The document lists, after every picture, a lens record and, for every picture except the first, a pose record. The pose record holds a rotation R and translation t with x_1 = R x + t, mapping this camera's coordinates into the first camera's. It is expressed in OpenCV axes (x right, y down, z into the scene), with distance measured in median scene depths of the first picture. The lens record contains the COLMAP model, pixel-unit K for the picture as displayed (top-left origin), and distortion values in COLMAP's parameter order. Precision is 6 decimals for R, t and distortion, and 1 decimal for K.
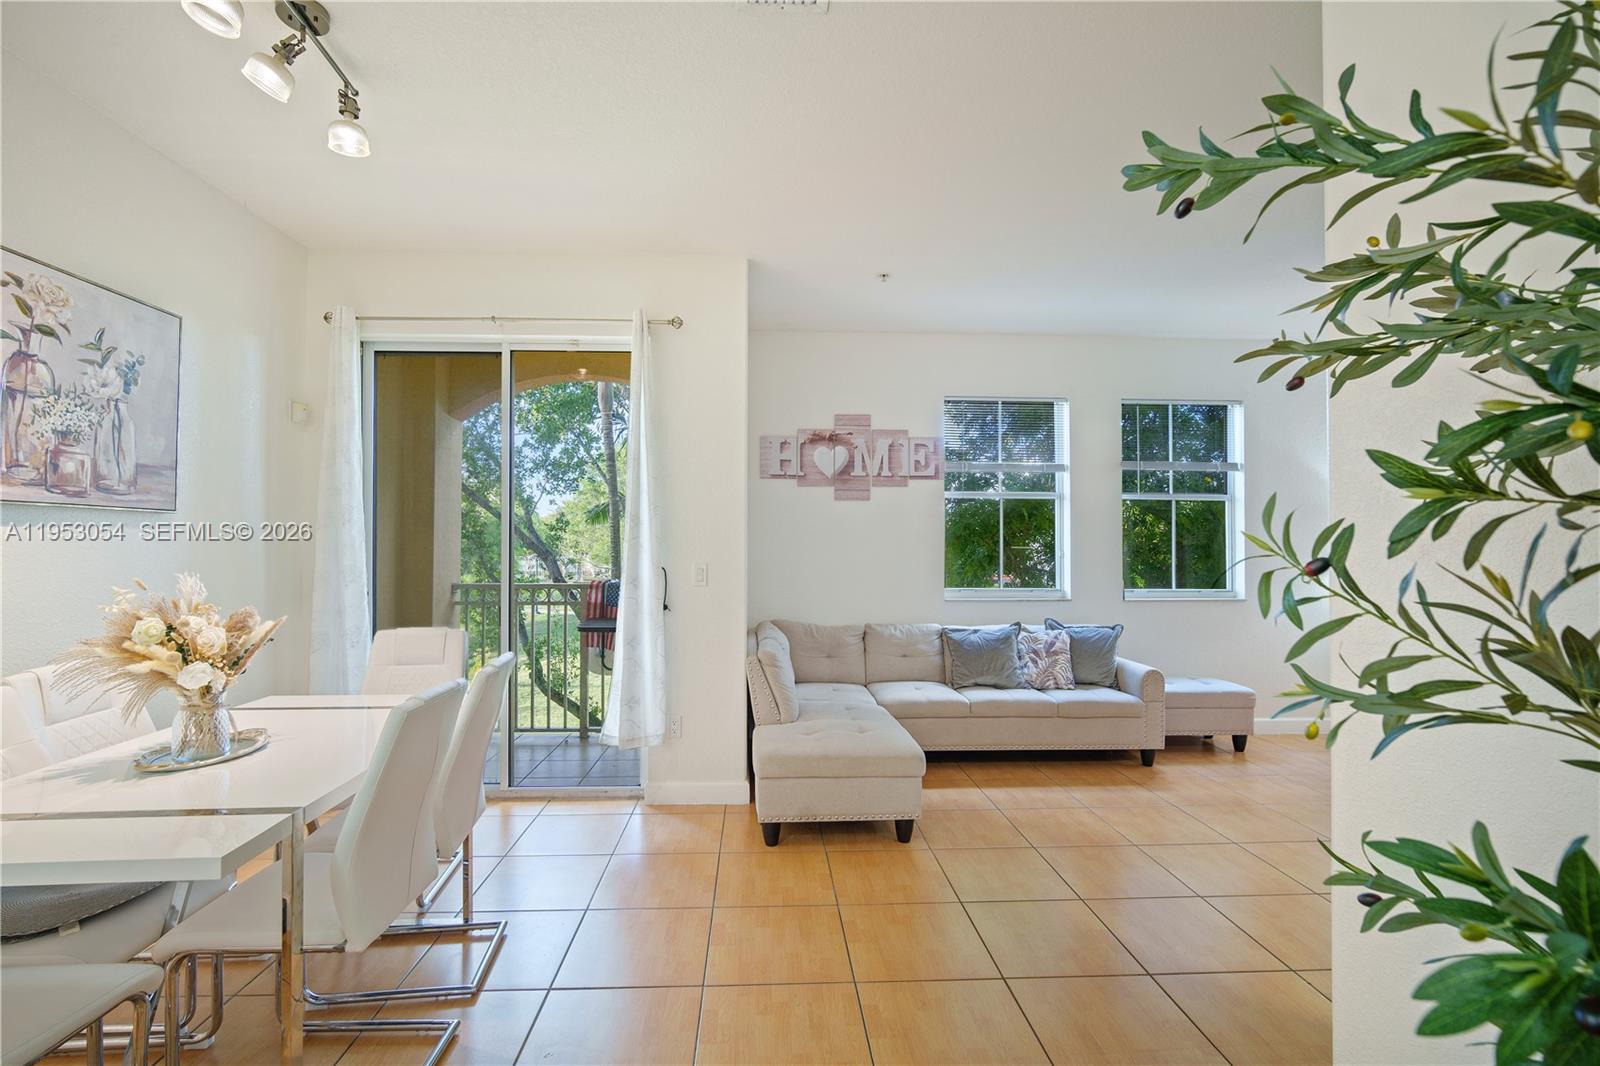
lens RADIAL K [[697.1, 0, 796.5], [0, 697.1, 534.2], [0, 0, 1]] dist [-0.004303, 0.001001]
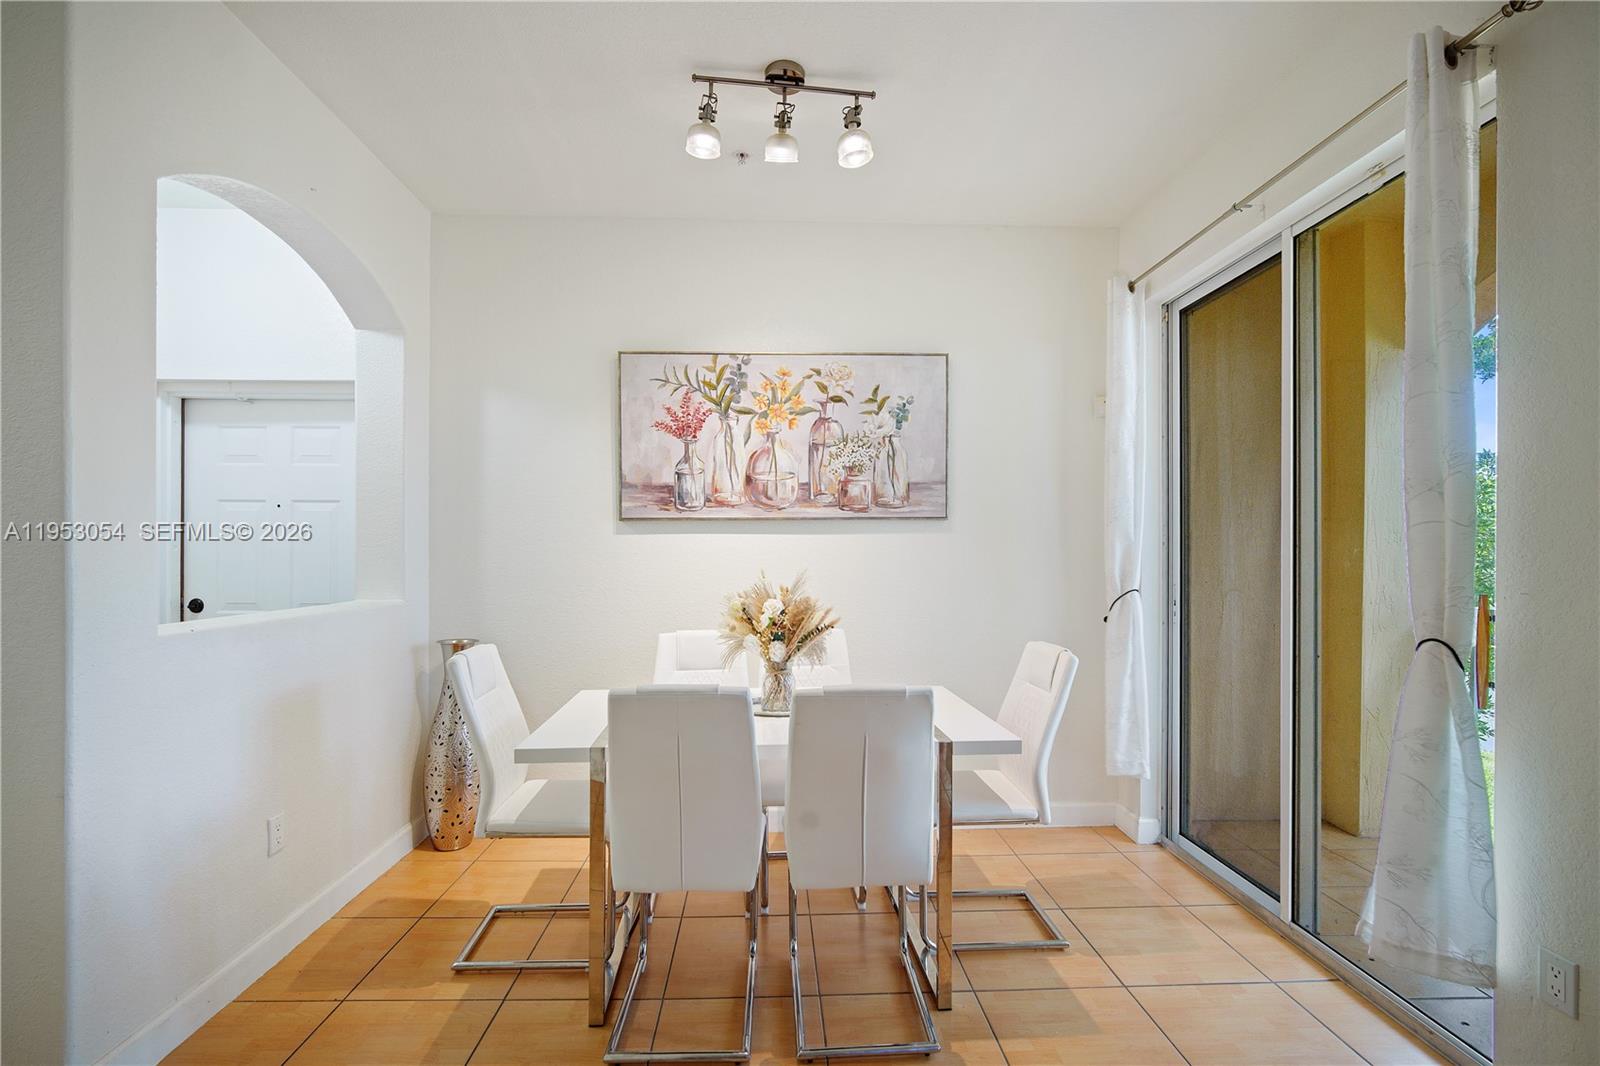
lens RADIAL K [[699.7, 0, 790.2], [0, 699.7, 551.1], [0, 0, 1]] dist [-0.005102, 0.000377]
pose [[-0.012705, -0.000008, -0.999919, 0.192360], [0.017701, 0.999843, -0.000233, 0.011819], [0.999763, -0.017702, -0.012703, 0.456545]]
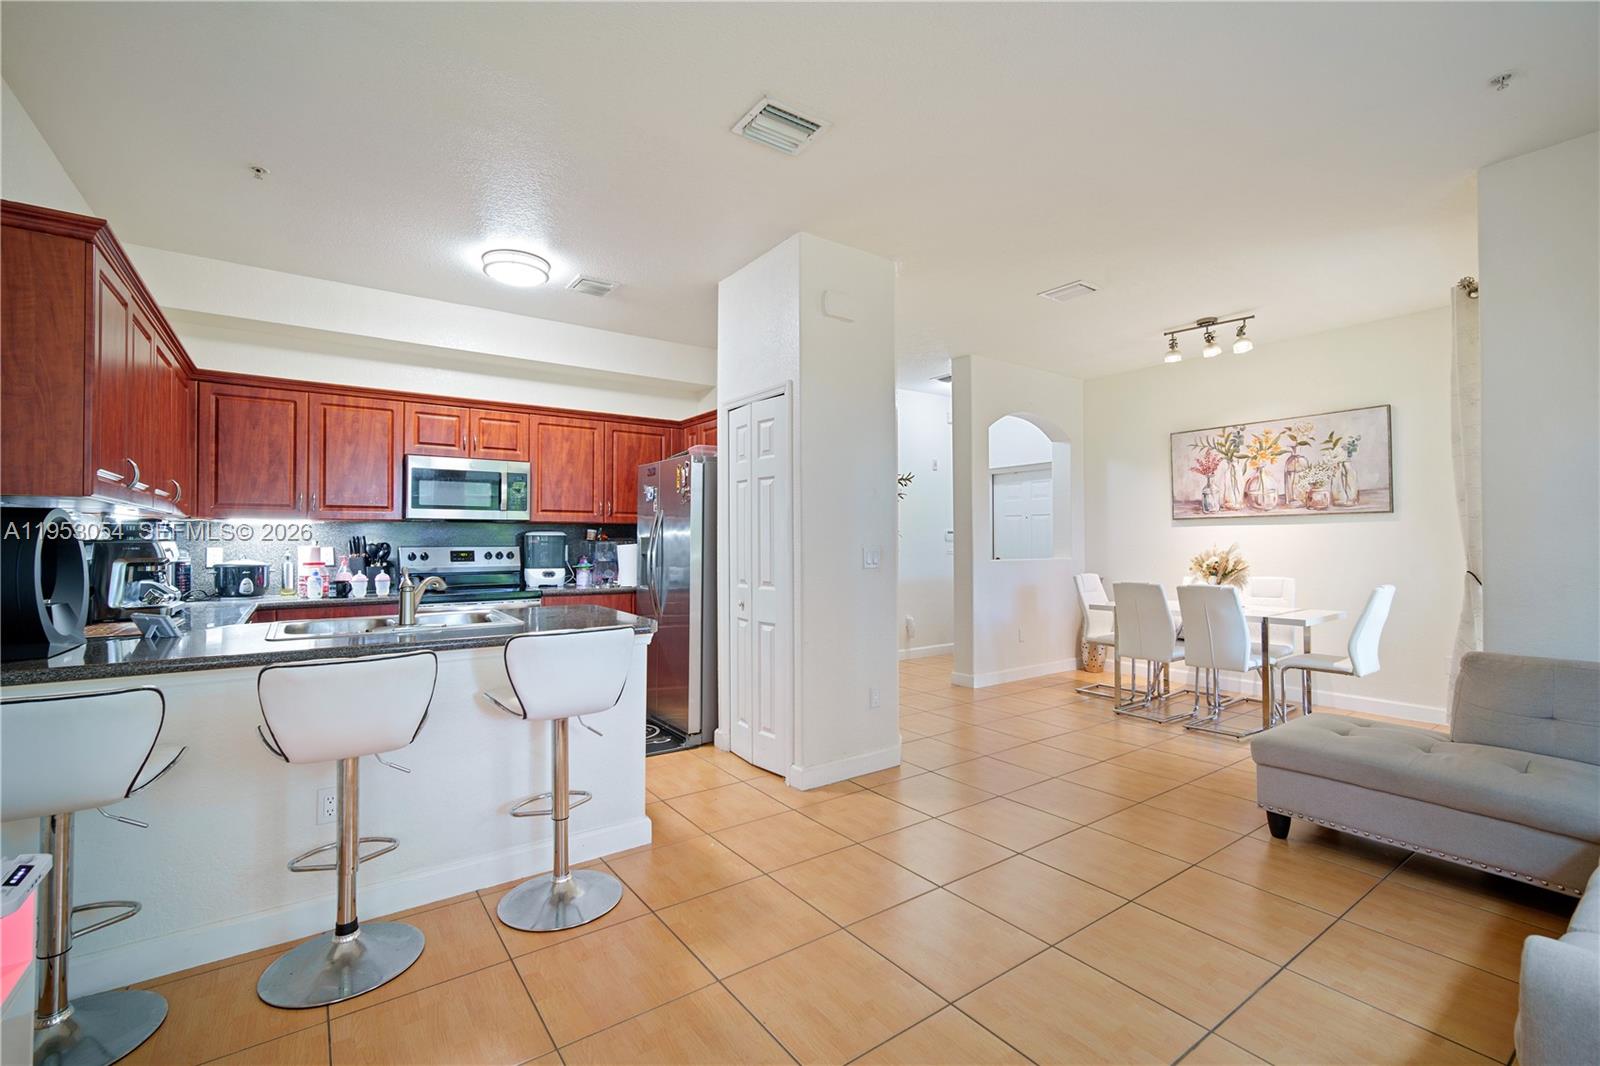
lens RADIAL K [[694.8, 0, 788.4], [0, 694.8, 528.0], [0, 0, 1]] dist [-0.000615, 0.000268]
pose [[-0.844780, -0.009240, -0.535034, 0.870295], [0.013147, 0.999191, -0.038014, 0.035987], [0.534952, -0.039148, -0.843975, 1.036625]]
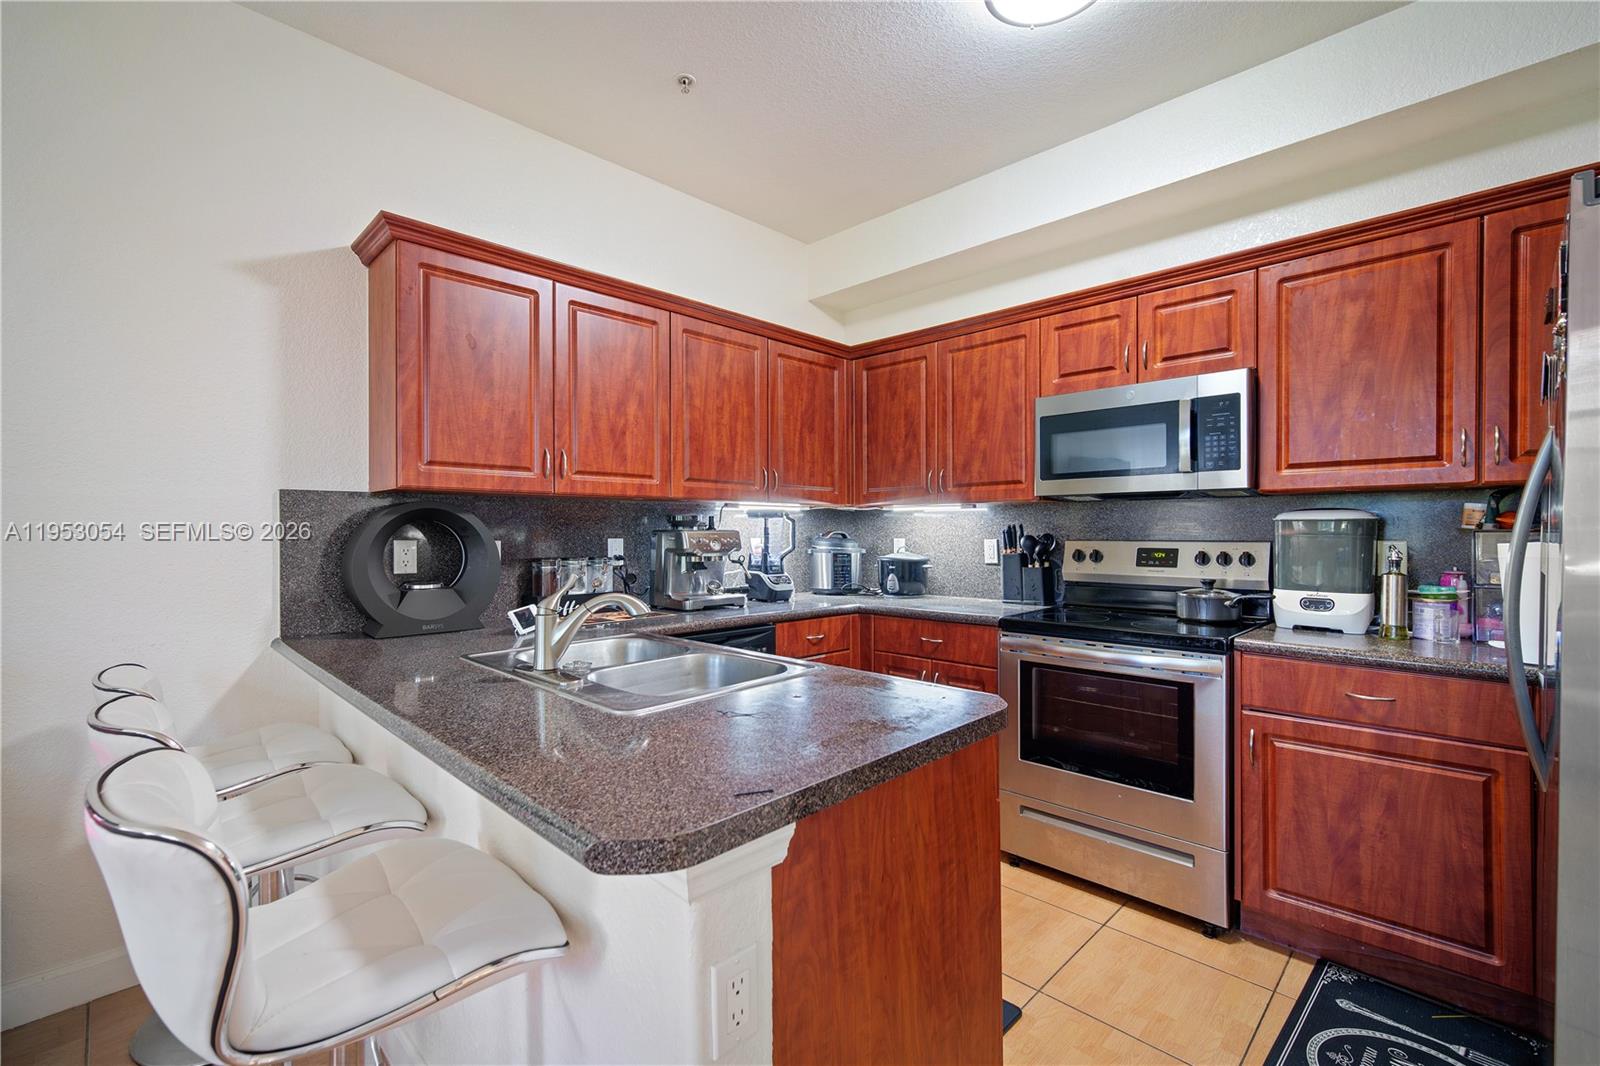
lens RADIAL K [[697.1, 0, 796.5], [0, 697.1, 534.2], [0, 0, 1]] dist [-0.004303, 0.001001]
pose [[-0.673212, -0.003110, 0.739443, 0.469181], [-0.017485, 0.999779, -0.011714, 0.023922], [-0.739243, -0.020815, -0.673117, 0.502938]]
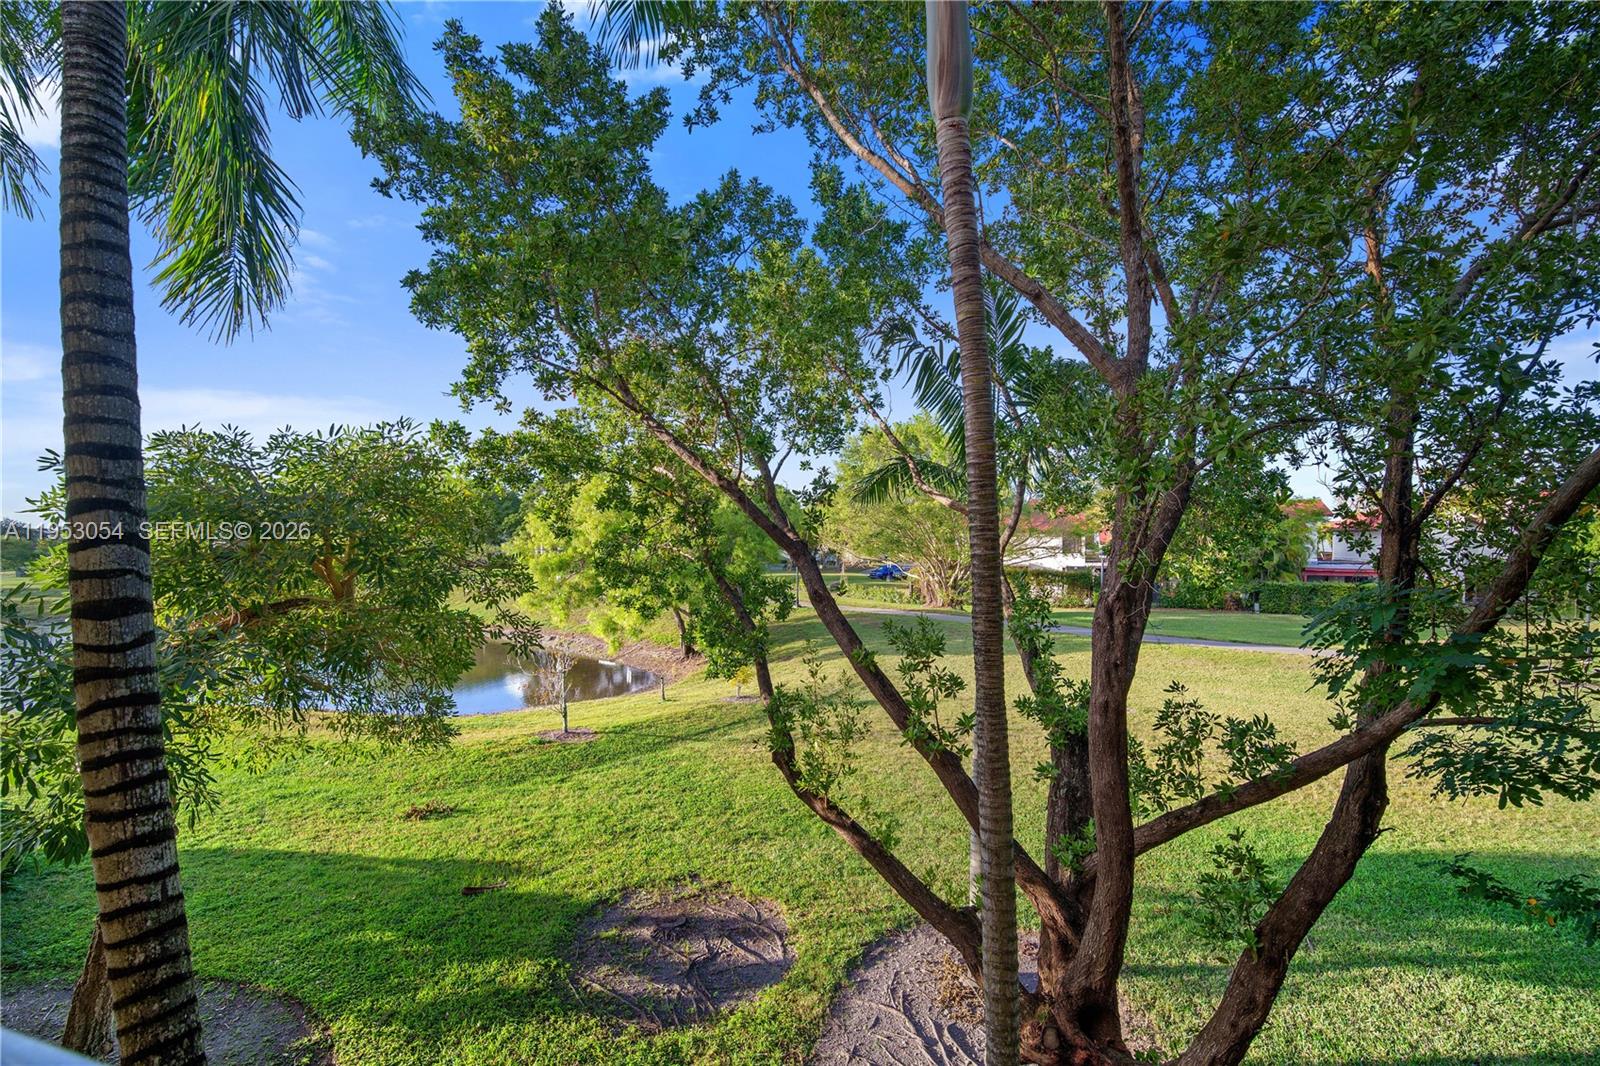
lens RADIAL K [[697.1, 0, 796.5], [0, 697.1, 534.2], [0, 0, 1]] dist [-0.004303, 0.001001]
pose [[0.936057, -0.004306, -0.351823, -0.367145], [0.010175, 0.999838, 0.014834, 0.025222], [0.351702, -0.017465, 0.935949, 1.072271]]
